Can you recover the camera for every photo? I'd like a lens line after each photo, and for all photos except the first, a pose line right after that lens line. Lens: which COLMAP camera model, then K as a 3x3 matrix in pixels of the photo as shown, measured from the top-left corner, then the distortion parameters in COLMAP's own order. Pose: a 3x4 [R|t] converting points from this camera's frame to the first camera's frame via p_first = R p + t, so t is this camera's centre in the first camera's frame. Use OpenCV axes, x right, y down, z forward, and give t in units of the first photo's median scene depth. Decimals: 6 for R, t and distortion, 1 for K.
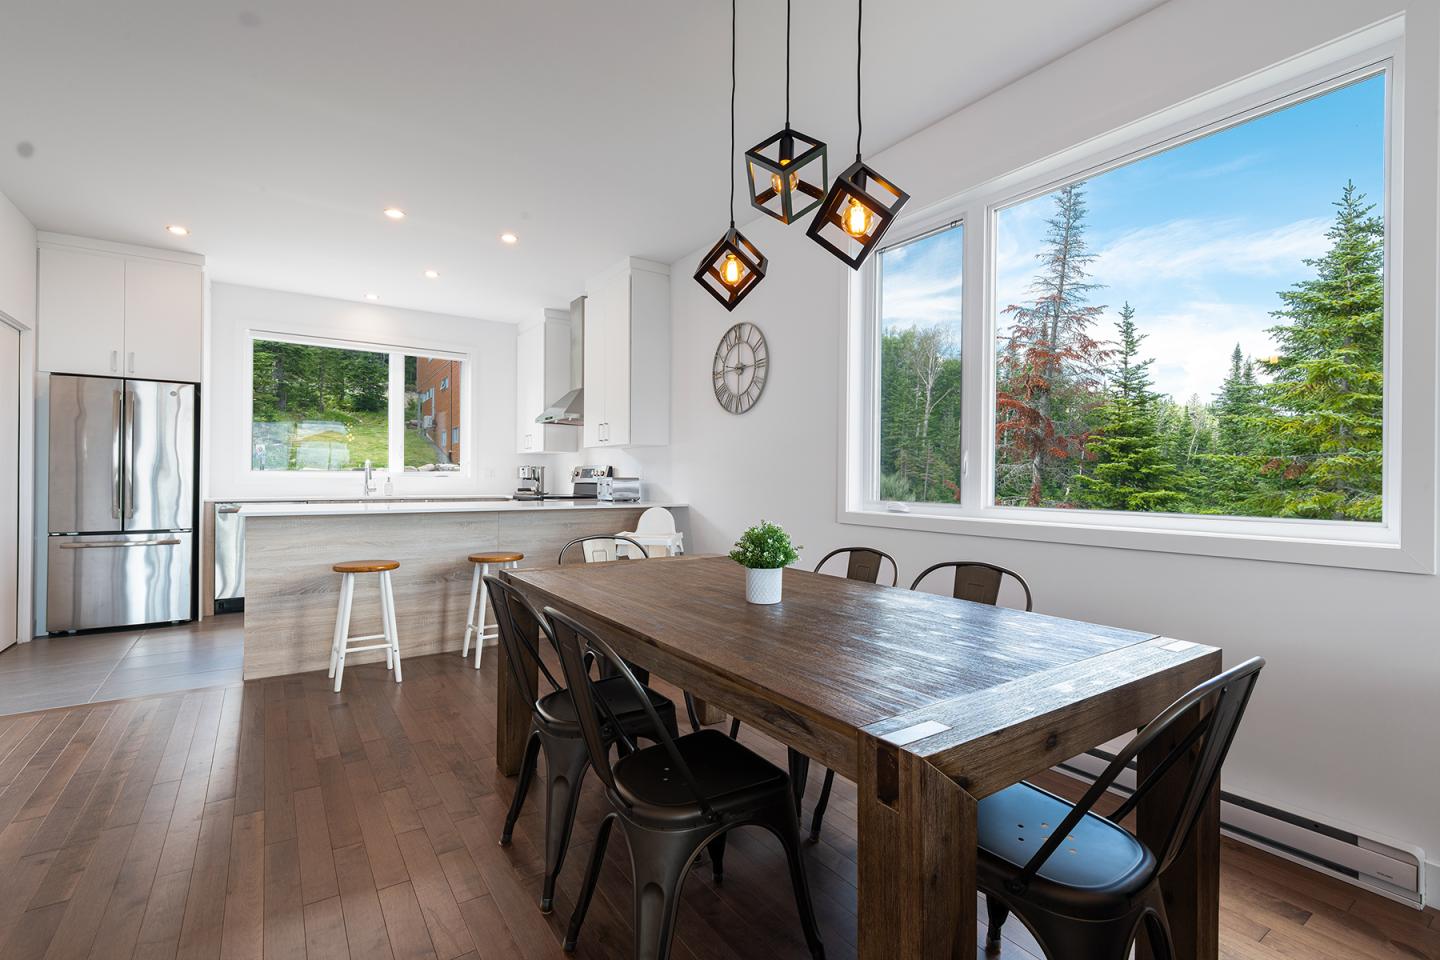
lens RADIAL K [[658.7, 0, 725.1], [0, 658.7, 476.5], [0, 0, 1]] dist [0.007356, -0.002104]
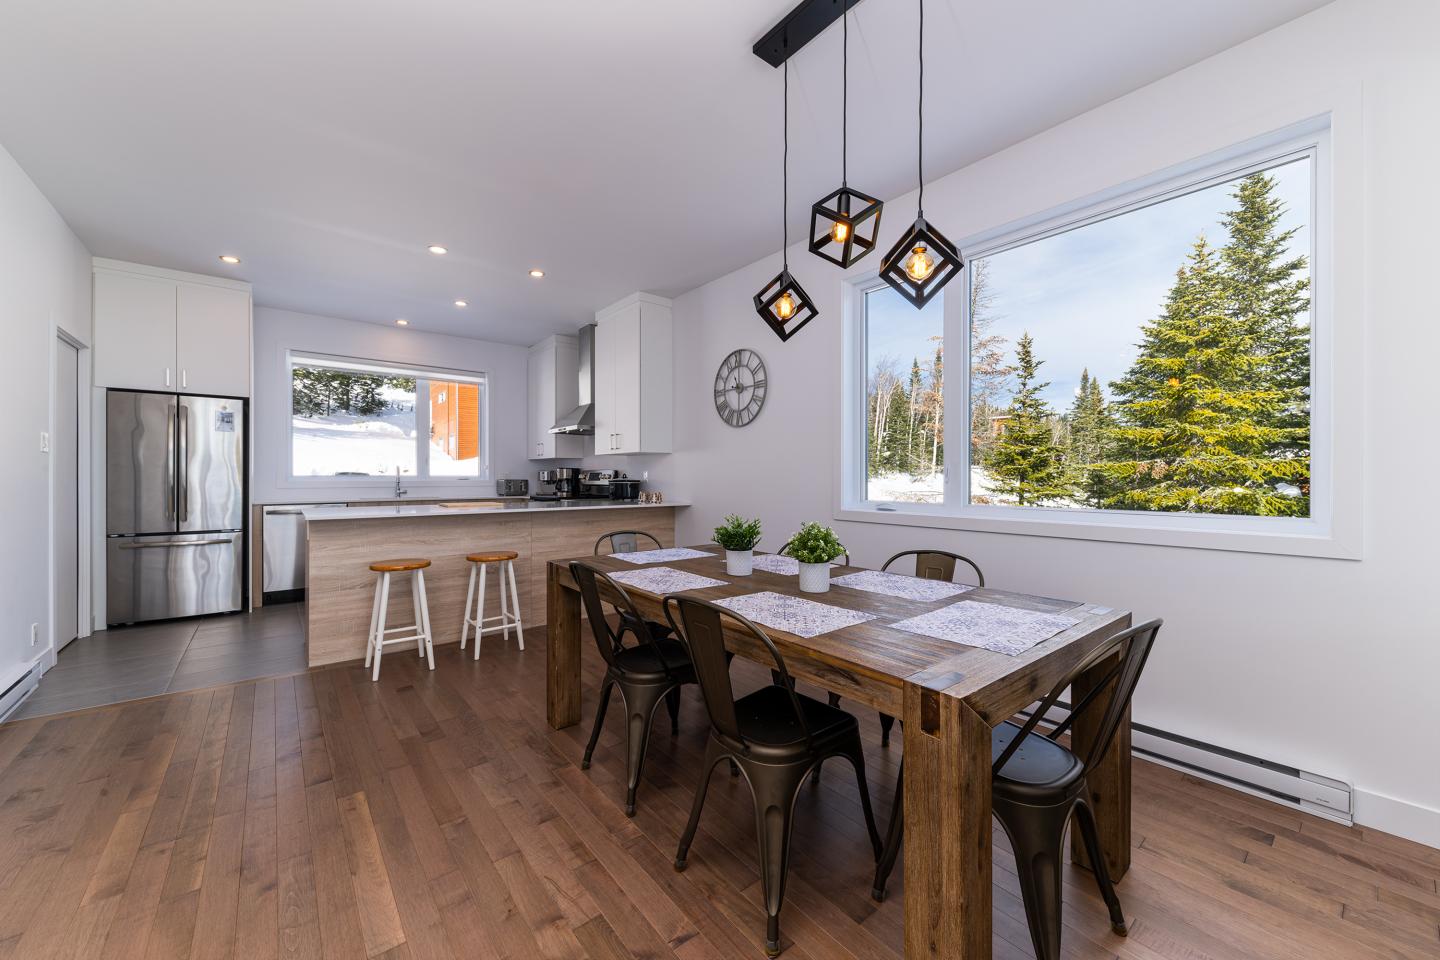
lens RADIAL K [[547.4, 0, 721.5], [0, 547.4, 477.6], [0, 0, 1]] dist [0.000516, -0.000208]
pose [[0.996821, -0.006251, 0.079423, -0.089532], [0.005781, 0.999964, 0.006146, -0.009783], [-0.079458, -0.005667, 0.996822, 0.023980]]
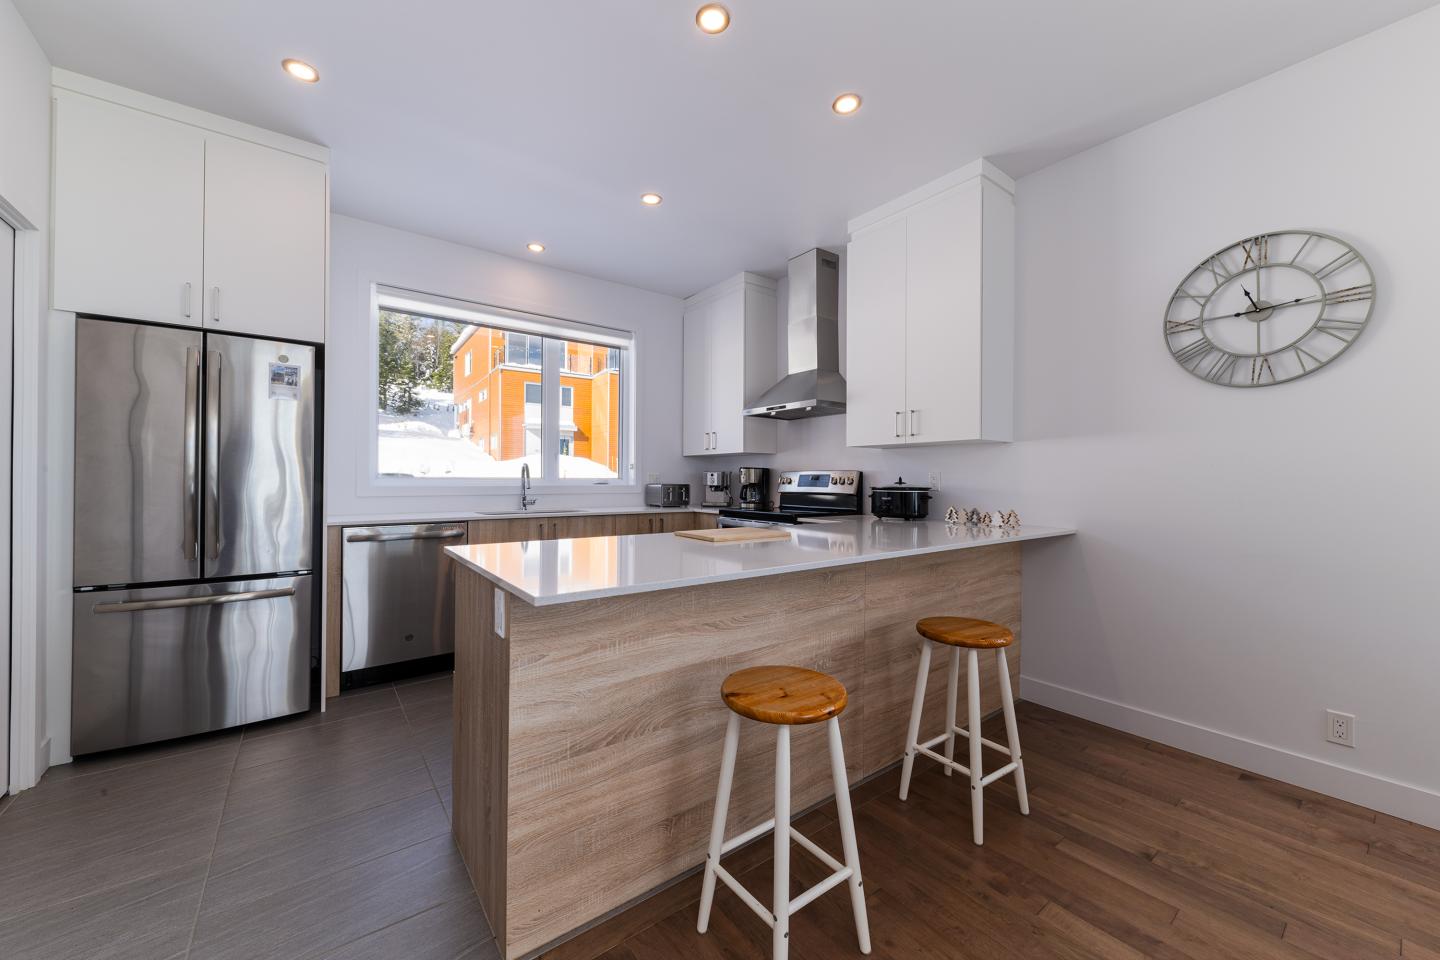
lens RADIAL K [[547.4, 0, 719.2], [0, 547.4, 478.3], [0, 0, 1]] dist [0.000516, -0.000208]
pose [[0.999242, -0.001085, 0.038911, -0.493667], [0.000998, 0.999997, 0.002272, -0.012225], [-0.038914, -0.002231, 0.999240, 0.518131]]
